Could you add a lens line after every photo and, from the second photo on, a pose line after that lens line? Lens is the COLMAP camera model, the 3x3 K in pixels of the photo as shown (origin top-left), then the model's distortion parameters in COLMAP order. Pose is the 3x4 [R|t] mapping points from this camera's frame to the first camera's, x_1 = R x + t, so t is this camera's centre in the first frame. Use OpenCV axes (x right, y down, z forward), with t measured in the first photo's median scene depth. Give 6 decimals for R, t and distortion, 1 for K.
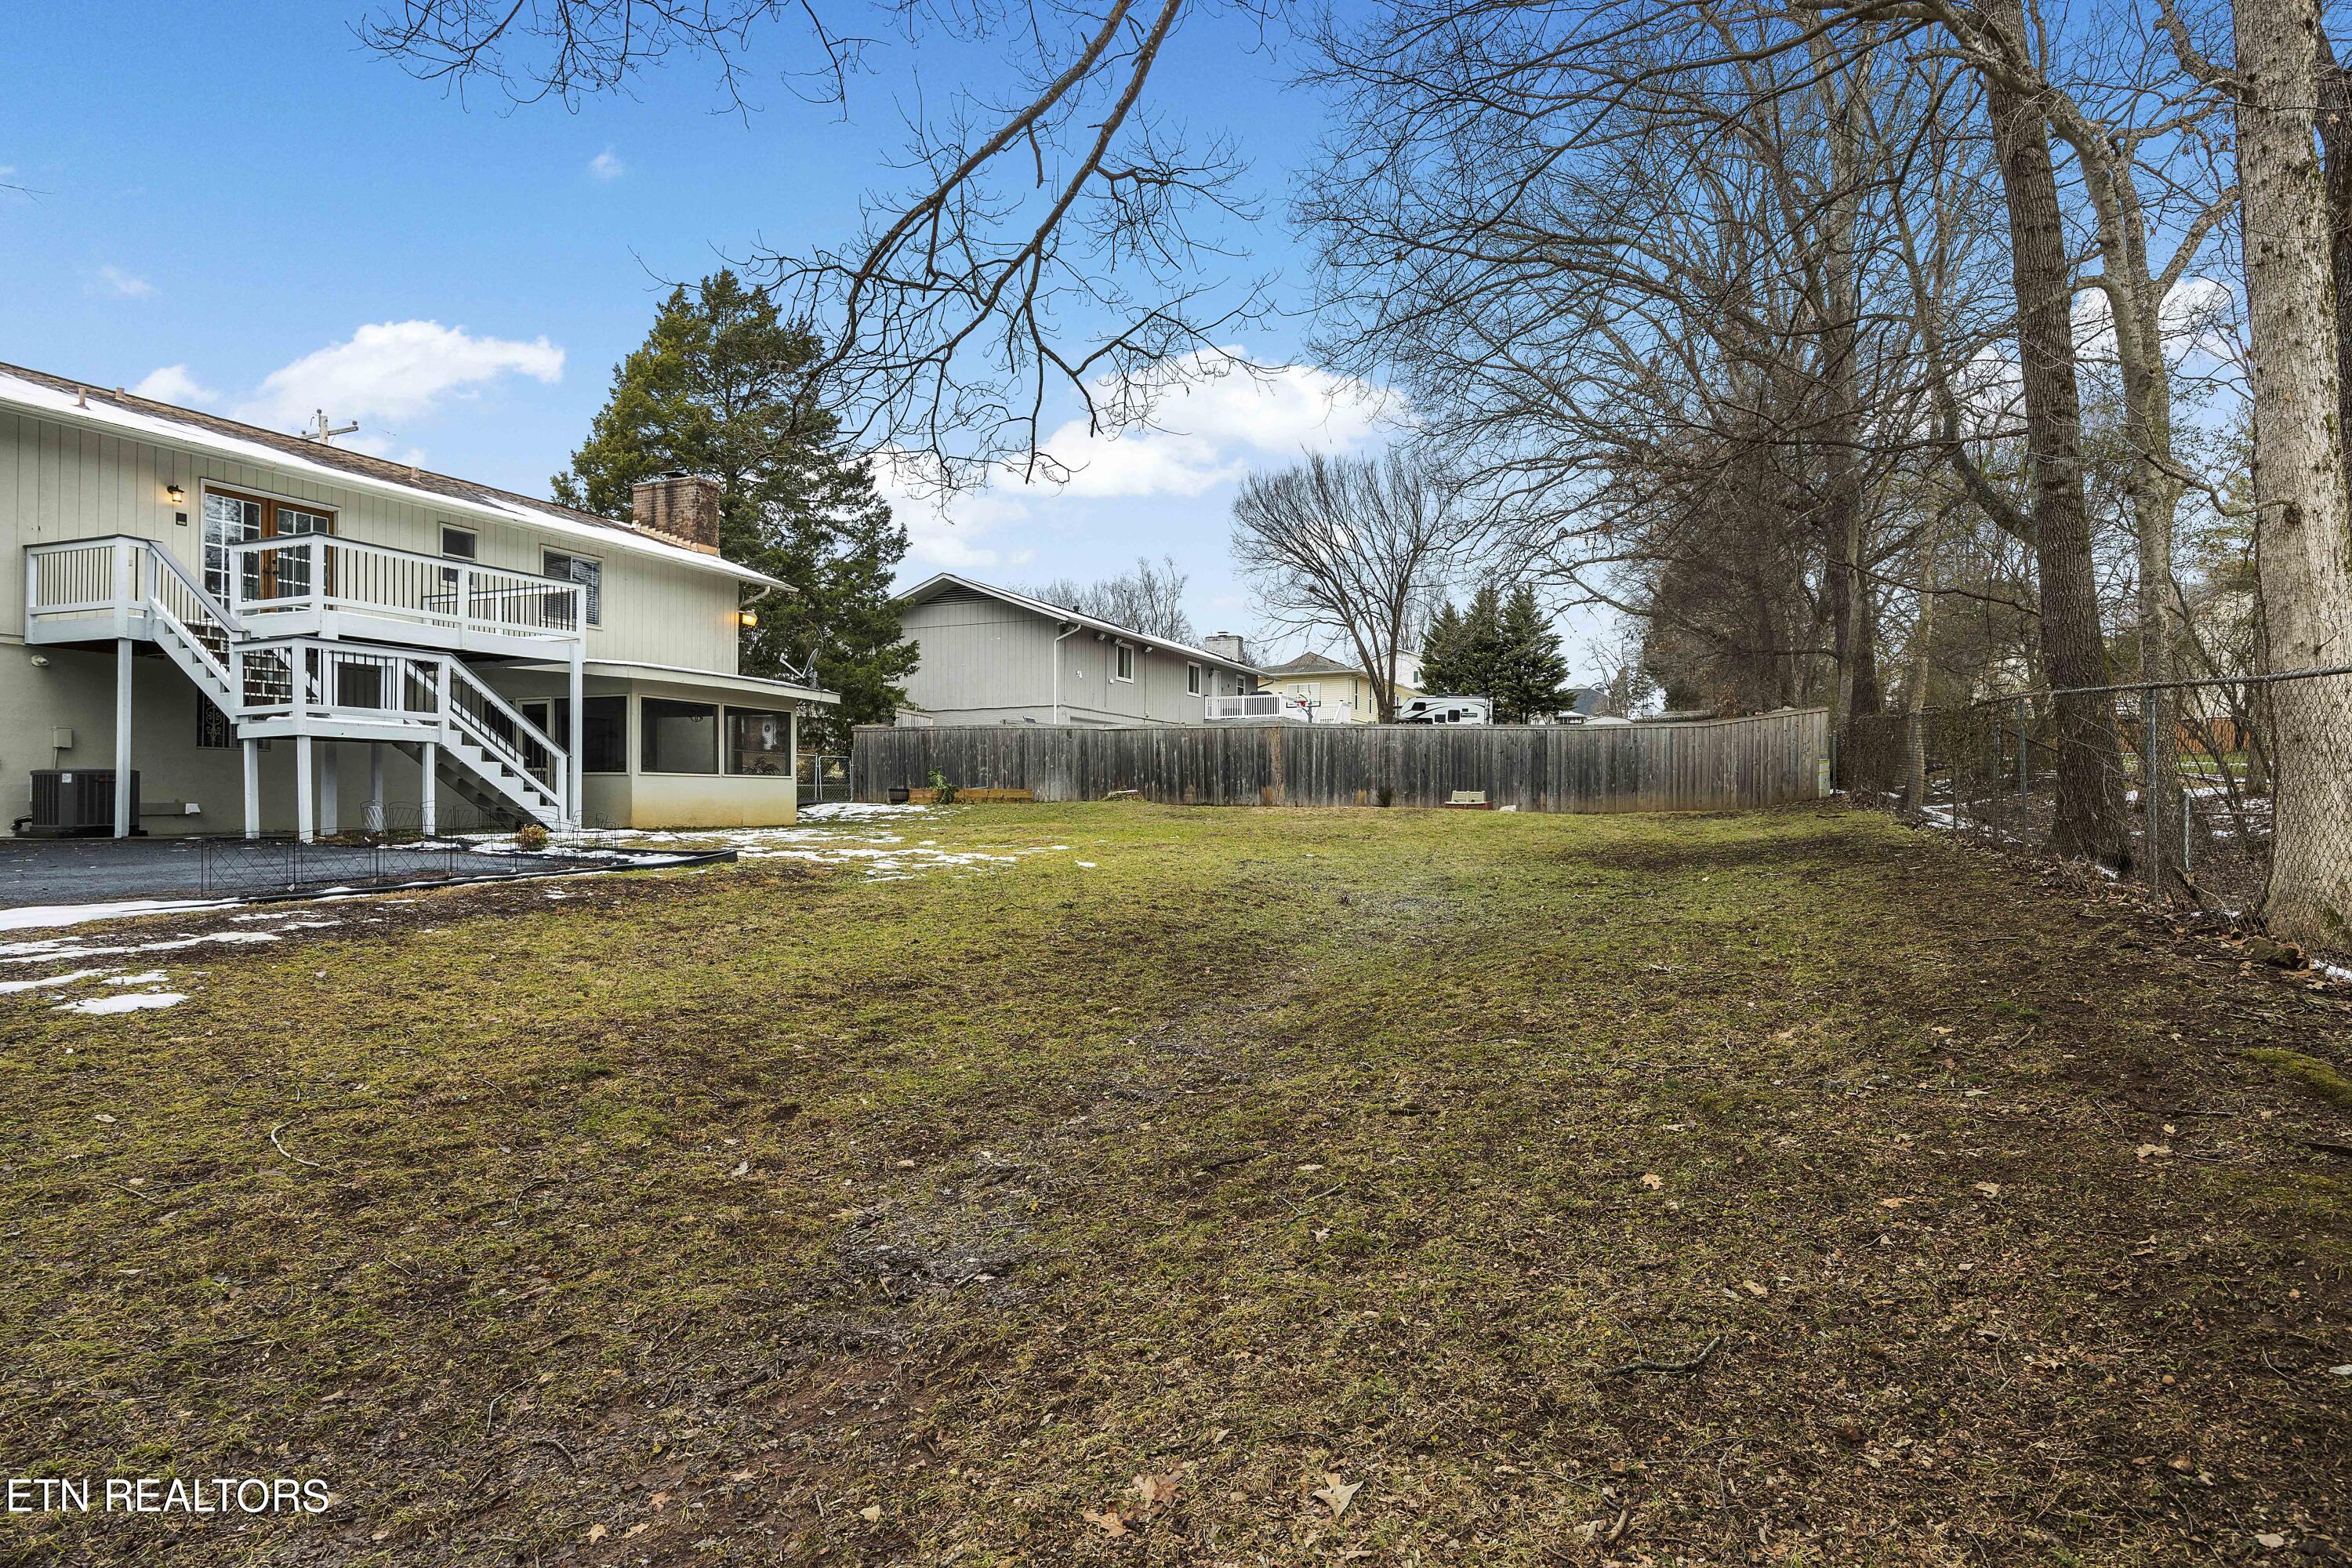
lens RADIAL K [[1248.4, 0, 1176.0], [0, 1248.4, 784.0], [0, 0, 1]] dist [0.000937, 0.000220]
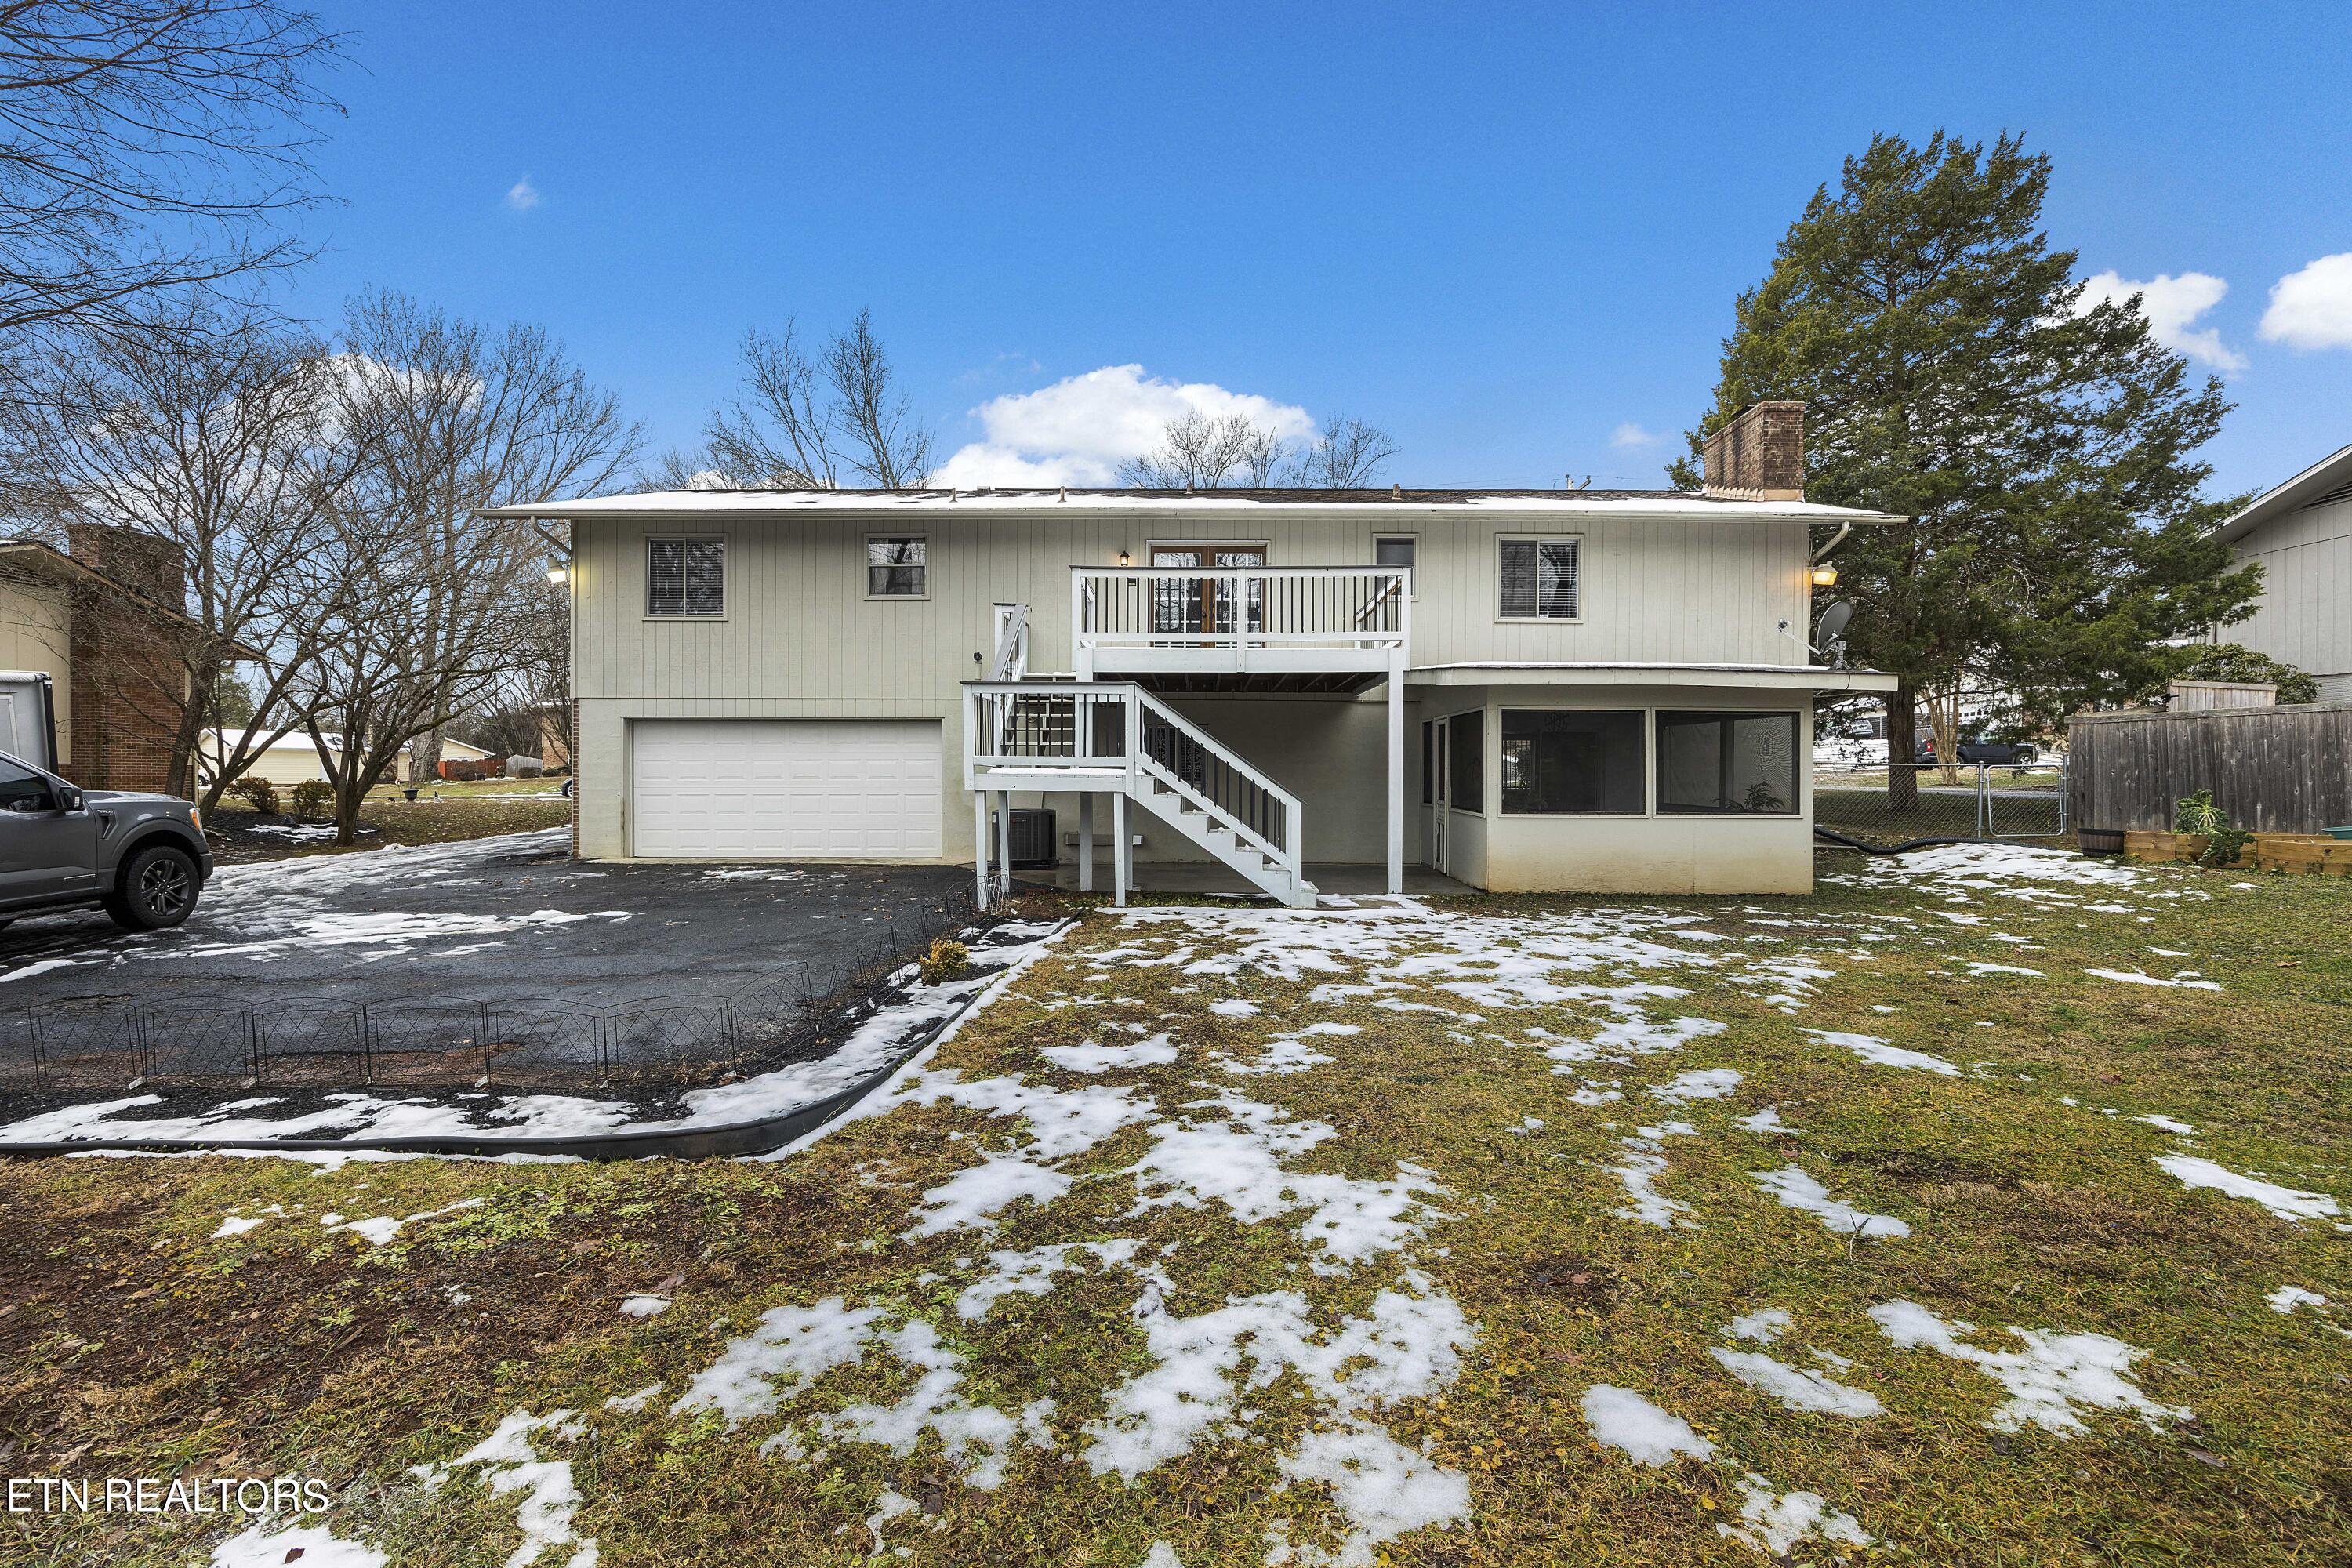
lens RADIAL K [[925.2, 0, 1176.0], [0, 925.2, 784.0], [0, 0, 1]] dist [-0.010460, 0.000026]
pose [[0.395722, 0.013216, -0.918275, -0.008430], [0.010484, 0.999766, 0.018907, -0.028753], [0.918310, -0.017109, 0.395491, 0.458196]]
